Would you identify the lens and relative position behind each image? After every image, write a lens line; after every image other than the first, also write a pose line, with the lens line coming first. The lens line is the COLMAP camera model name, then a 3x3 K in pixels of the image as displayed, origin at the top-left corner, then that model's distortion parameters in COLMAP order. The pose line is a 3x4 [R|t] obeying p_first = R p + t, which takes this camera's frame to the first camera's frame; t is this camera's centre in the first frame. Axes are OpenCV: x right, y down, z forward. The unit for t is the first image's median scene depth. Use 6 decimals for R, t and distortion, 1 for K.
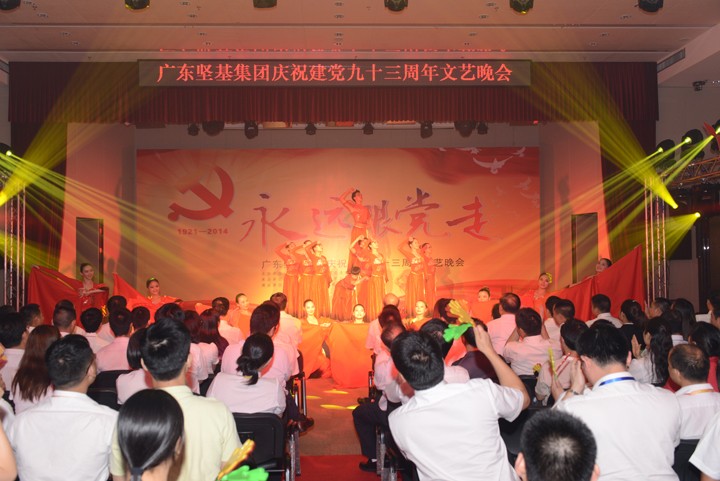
lens RADIAL K [[683.3, 0, 349.2], [0, 683.3, 243.1], [0, 0, 1]] dist [0.002152, 0.000000]
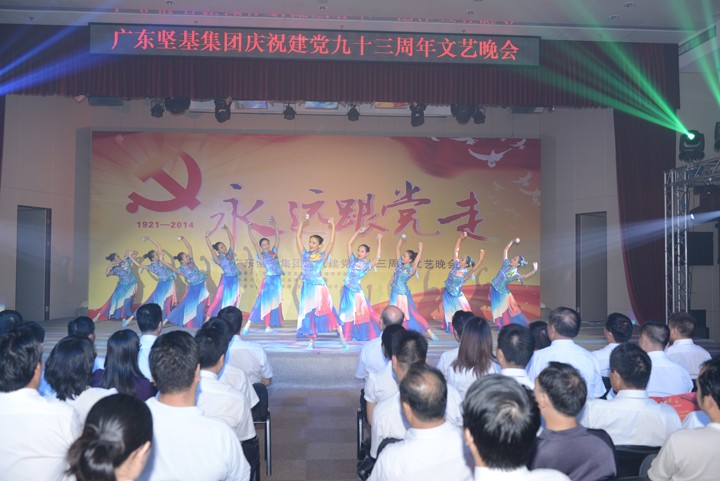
lens RADIAL K [[640.2, 0, 345.4], [0, 640.2, 246.5], [0, 0, 1]] dist [-0.001141, -0.008678]
pose [[0.999391, 0.017296, 0.030302, -0.005744], [-0.017406, 0.999843, 0.003363, 0.004778], [-0.030239, -0.003889, 0.999535, 0.174874]]
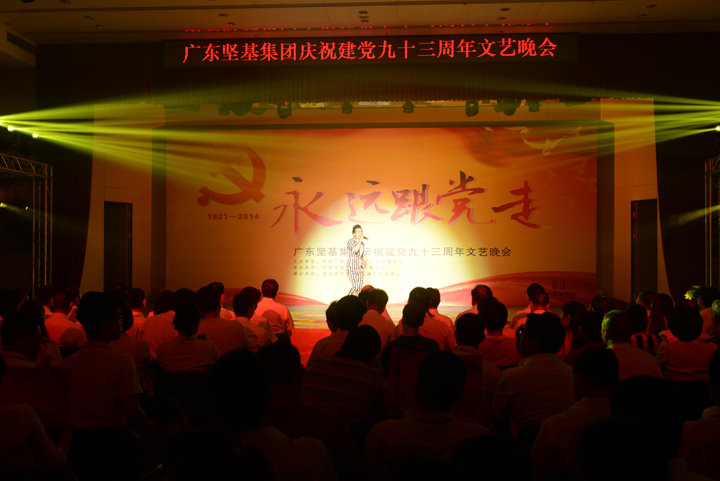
lens RADIAL K [[817.5, 0, 361.0], [0, 817.5, 242.9], [0, 0, 1]] dist [0.021922, 0.000000]
pose [[0.994050, 0.010557, -0.108413, 0.095547], [-0.008520, 0.999779, 0.019233, -0.003890], [0.108592, -0.018195, 0.993920, -0.129200]]
